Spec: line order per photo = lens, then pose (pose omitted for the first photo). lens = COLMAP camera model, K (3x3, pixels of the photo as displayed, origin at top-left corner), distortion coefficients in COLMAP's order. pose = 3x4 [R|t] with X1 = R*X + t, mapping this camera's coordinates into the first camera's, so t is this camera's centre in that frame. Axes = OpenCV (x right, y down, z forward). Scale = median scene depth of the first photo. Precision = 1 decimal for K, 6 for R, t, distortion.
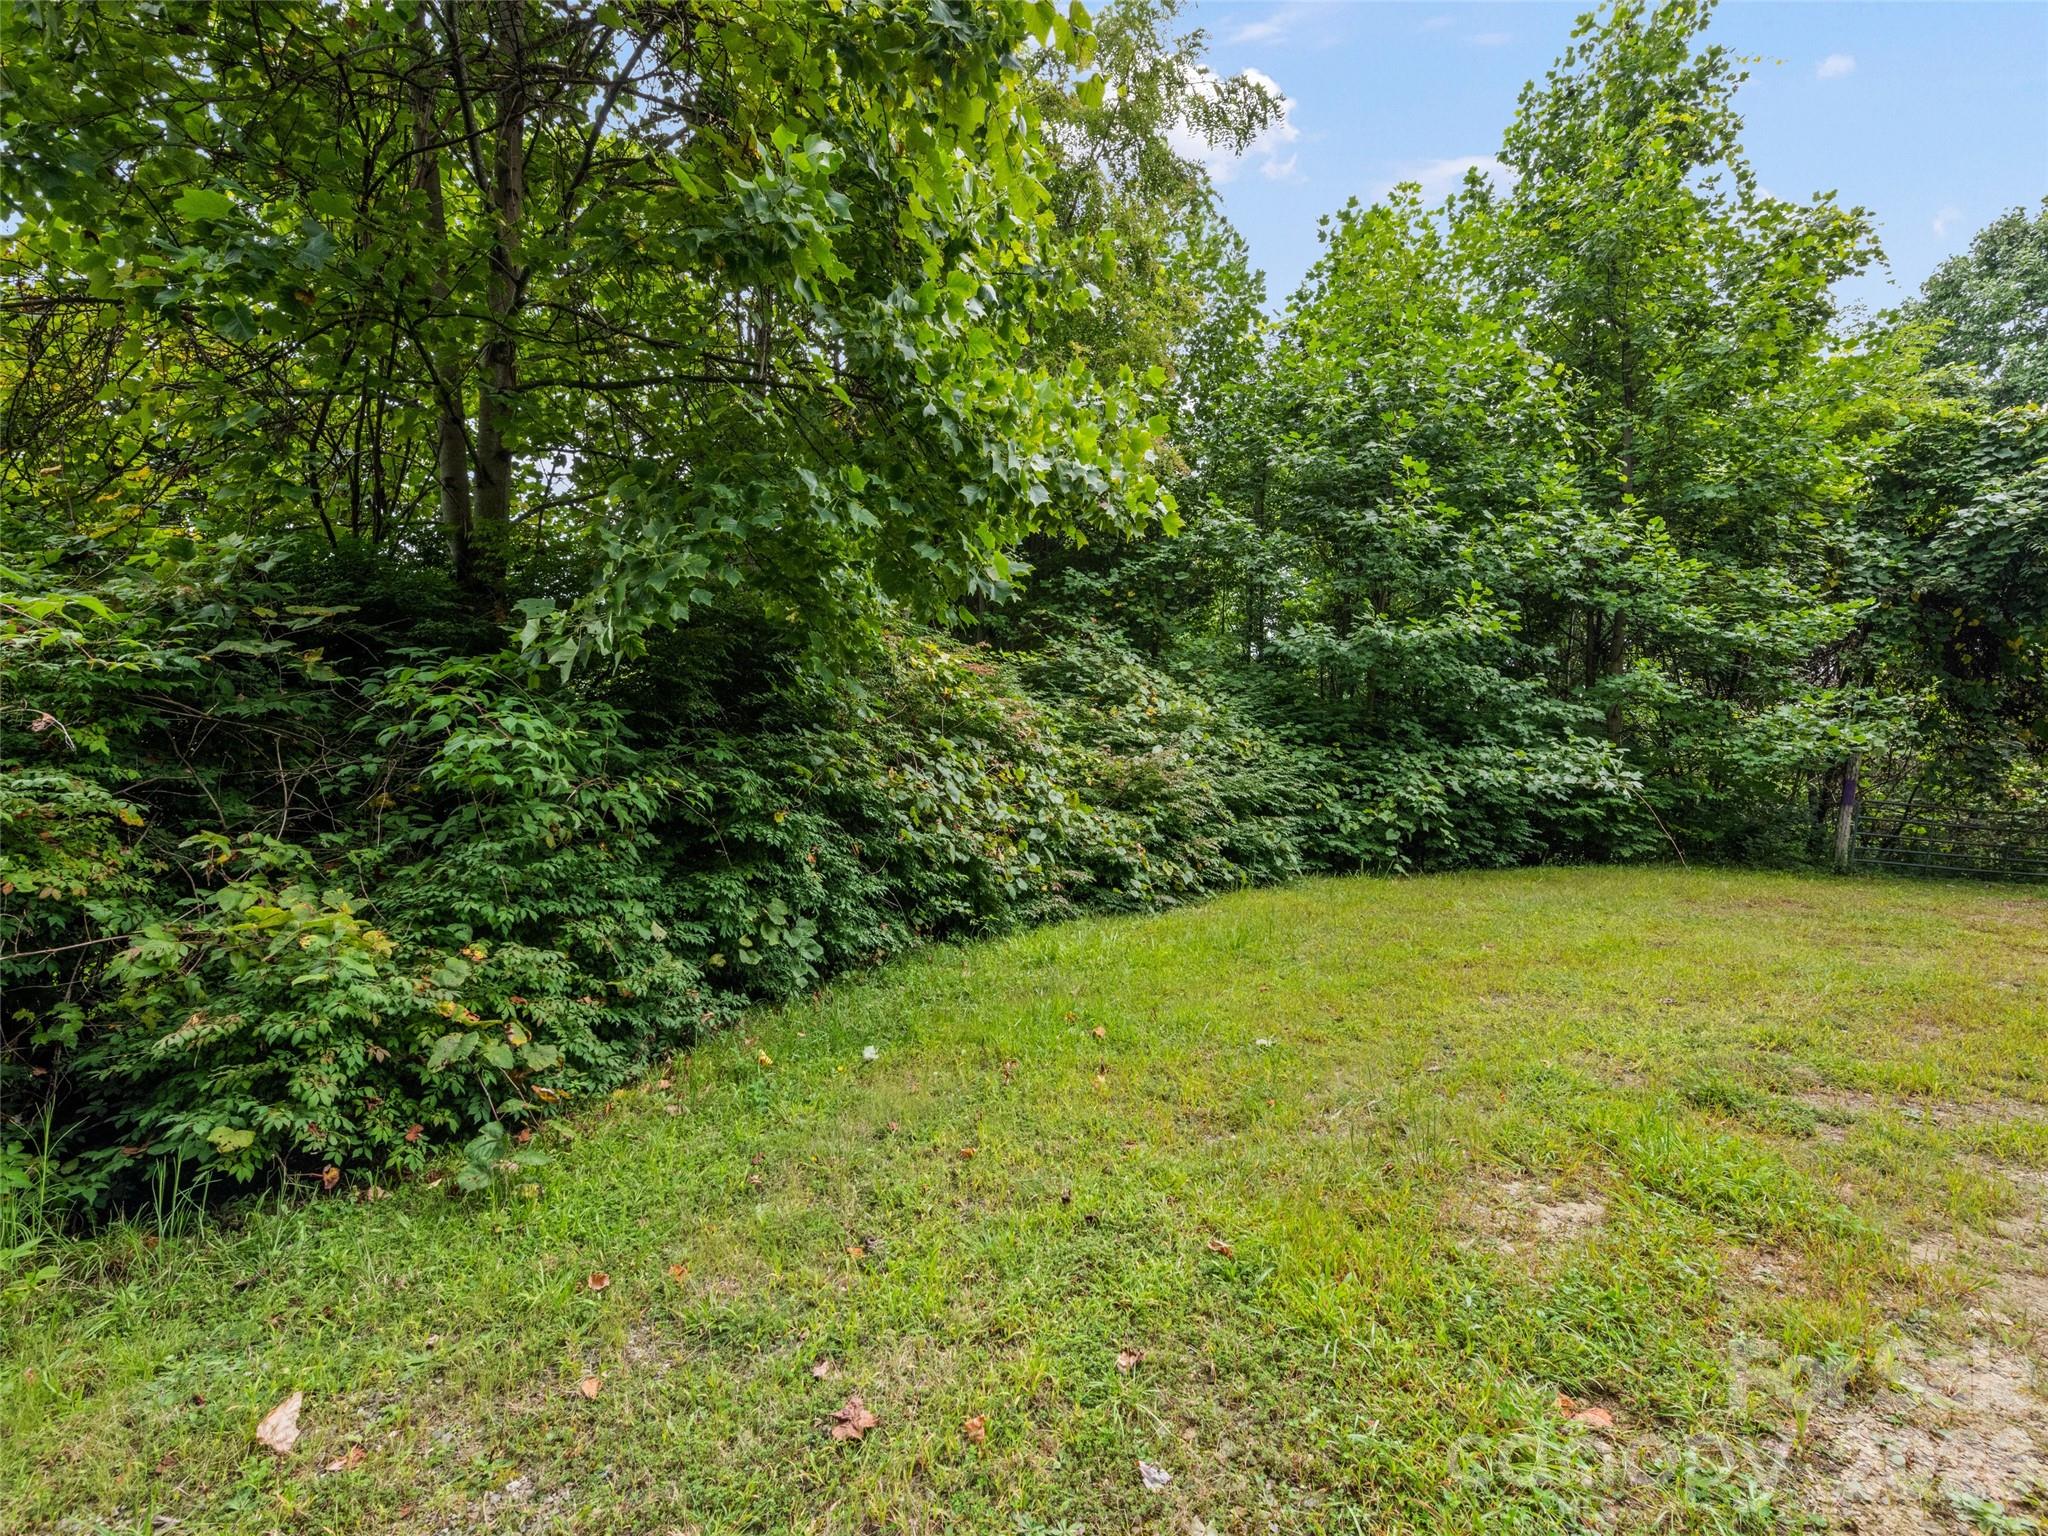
lens RADIAL K [[839.0, 0, 1022.1], [0, 839.0, 770.2], [0, 0, 1]] dist [0.002307, -0.000129]
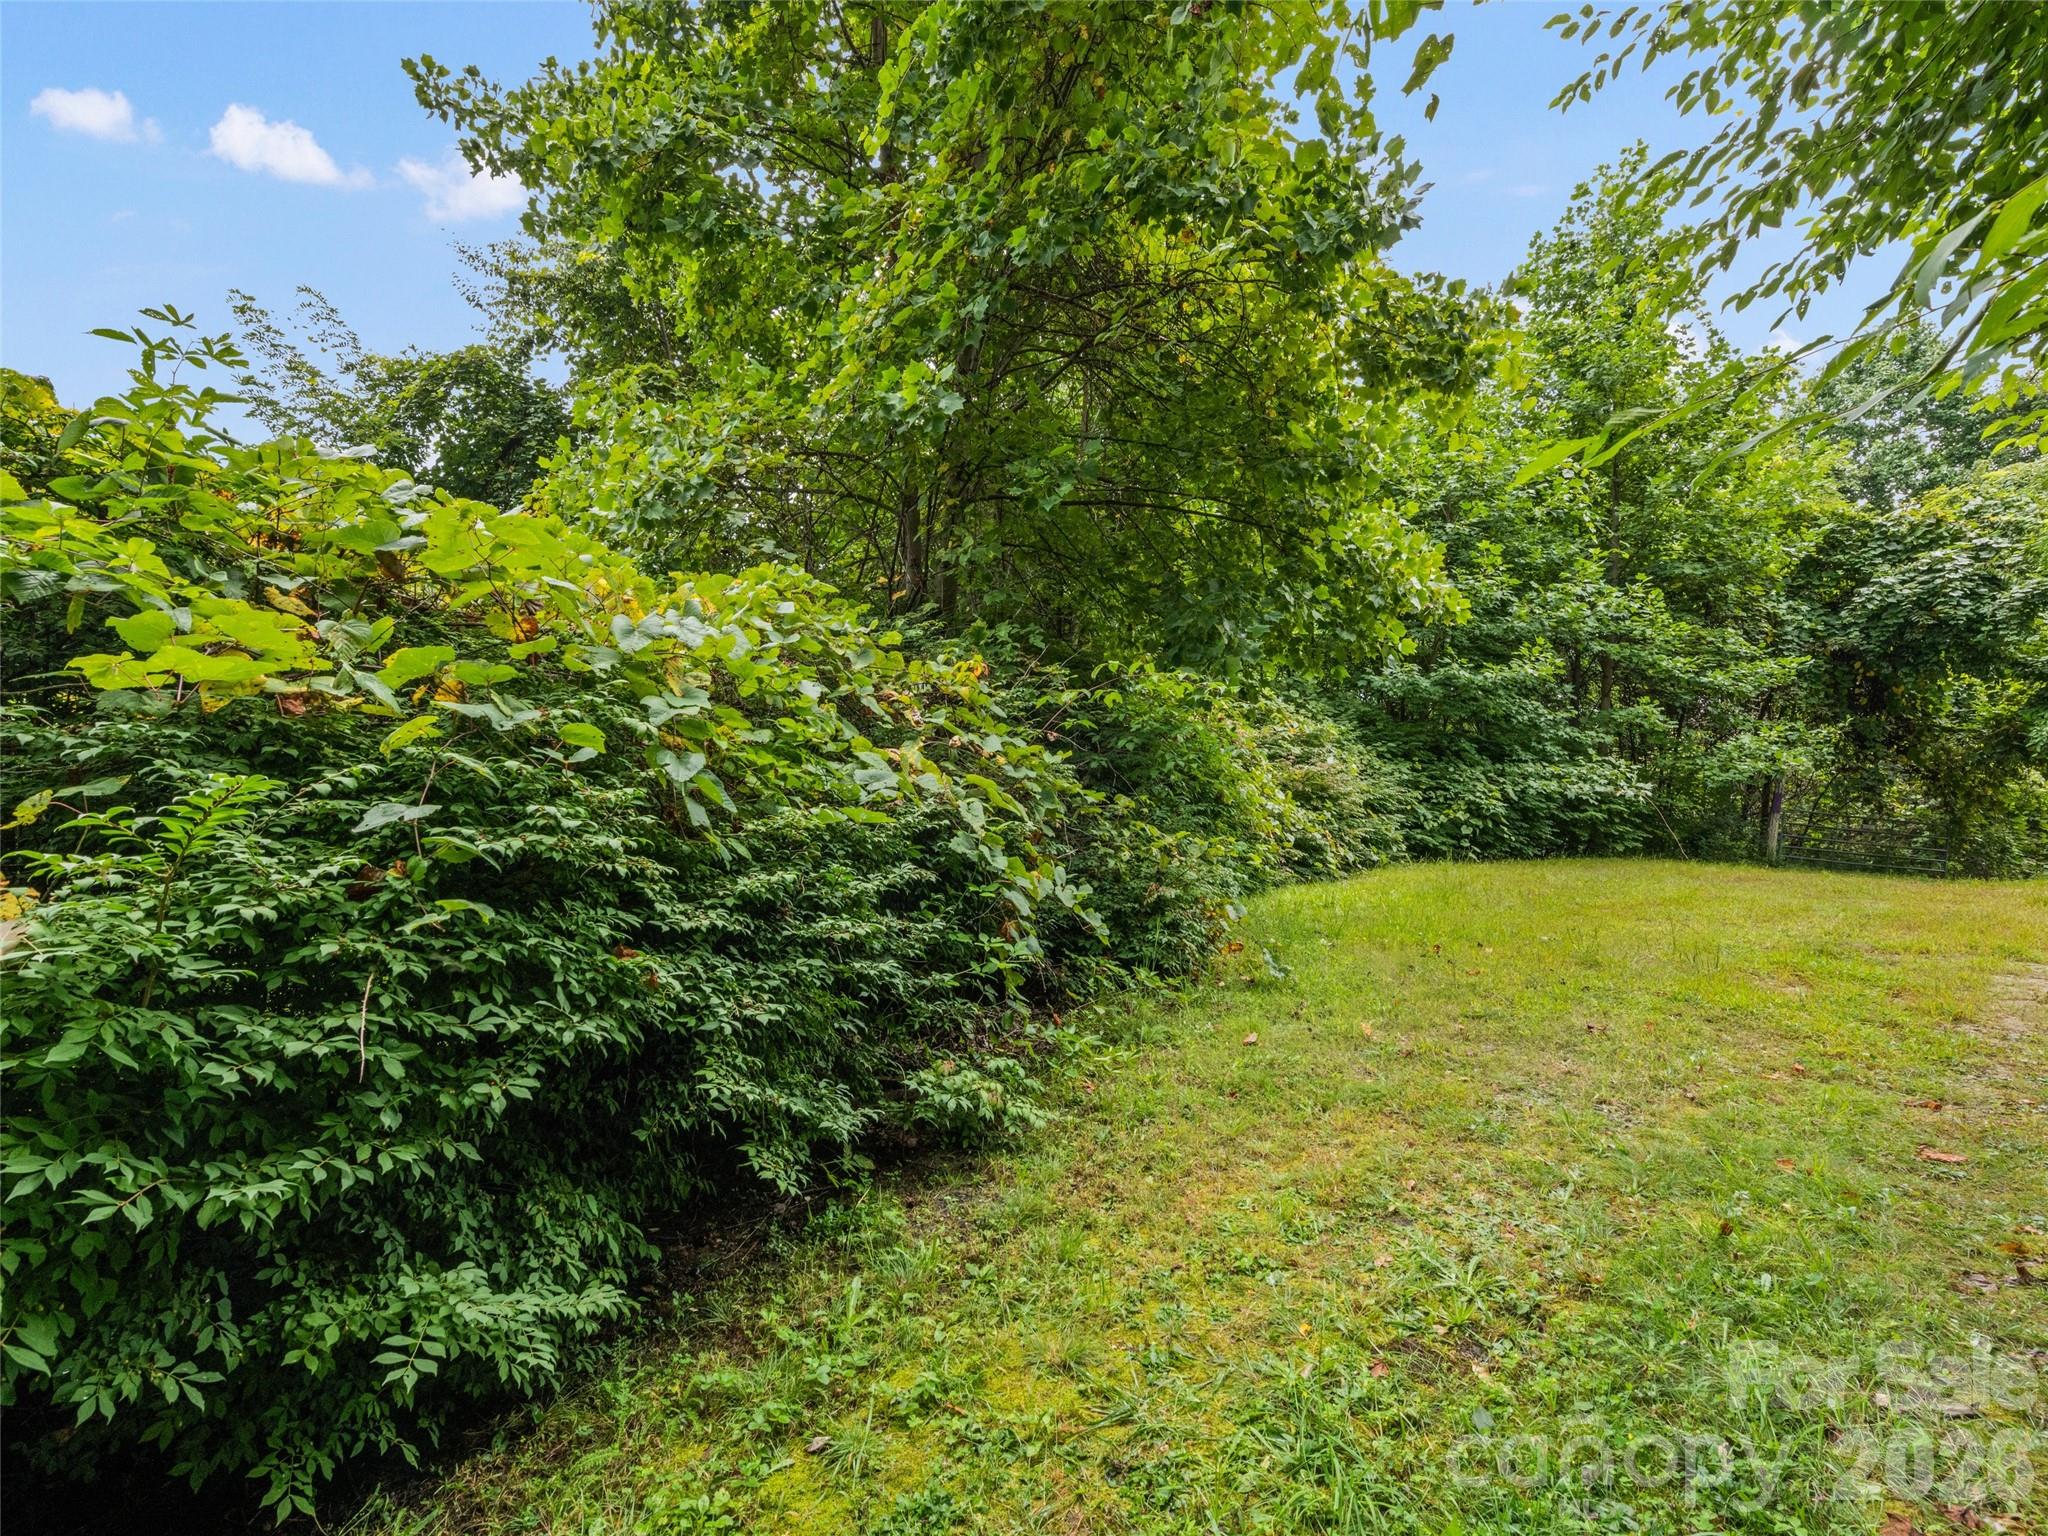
lens RADIAL K [[822.1, 0, 1024.0], [0, 822.1, 768.0], [0, 0, 1]] dist [-0.001963, -0.000024]
pose [[0.997070, 0.014598, 0.075087, -0.299120], [-0.013558, 0.999805, -0.014342, 0.008349], [-0.075282, 0.013282, 0.997074, -0.186049]]
